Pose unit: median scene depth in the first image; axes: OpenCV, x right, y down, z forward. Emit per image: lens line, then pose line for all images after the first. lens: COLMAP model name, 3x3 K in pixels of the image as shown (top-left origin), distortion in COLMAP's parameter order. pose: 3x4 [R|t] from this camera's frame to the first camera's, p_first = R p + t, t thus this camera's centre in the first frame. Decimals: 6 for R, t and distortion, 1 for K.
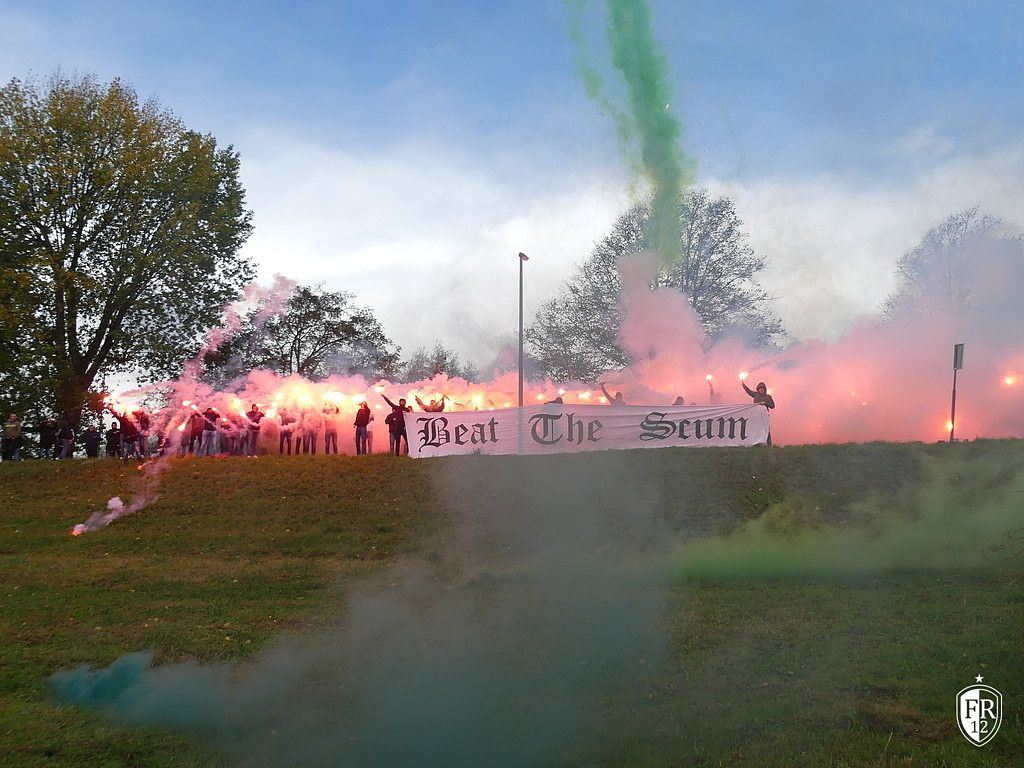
lens RADIAL K [[890.6, 0, 507.8], [0, 890.6, 406.6], [0, 0, 1]] dist [-0.011360, 0.007095]
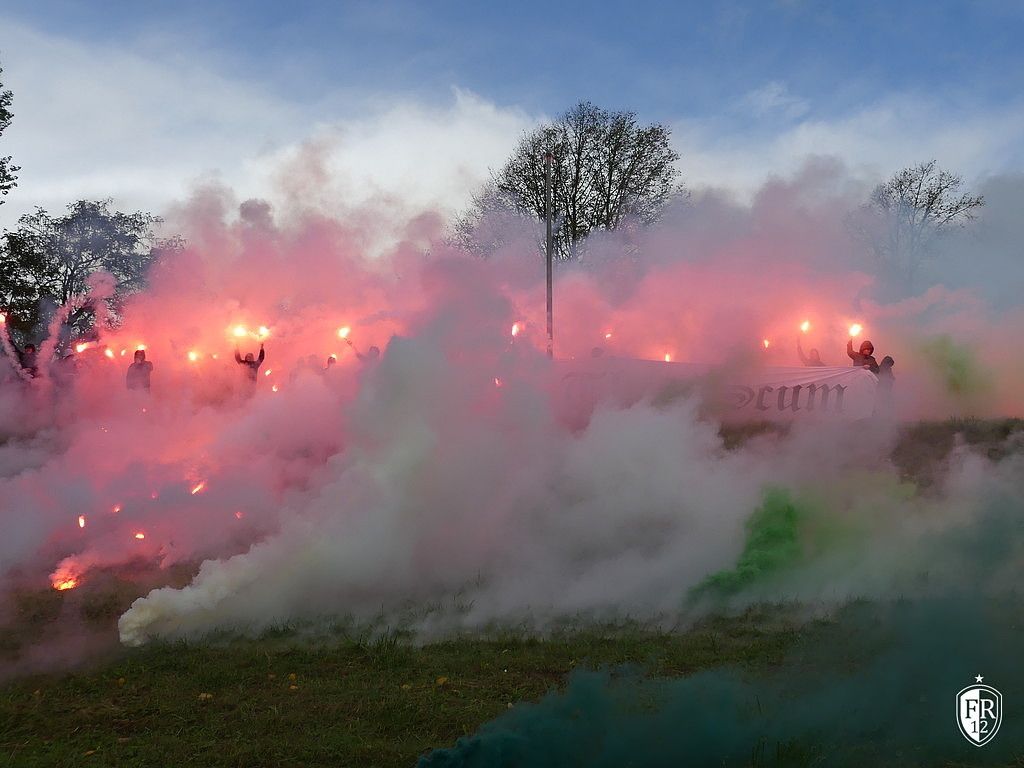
lens RADIAL K [[1086.4, 0, 523.0], [0, 1086.4, 421.8], [0, 0, 1]] dist [-0.010381, -0.014872]
pose [[0.971436, 0.020541, 0.236412, -0.092201], [-0.027477, 0.999282, 0.026082, 0.010948], [-0.235707, -0.031833, 0.971303, 0.055561]]
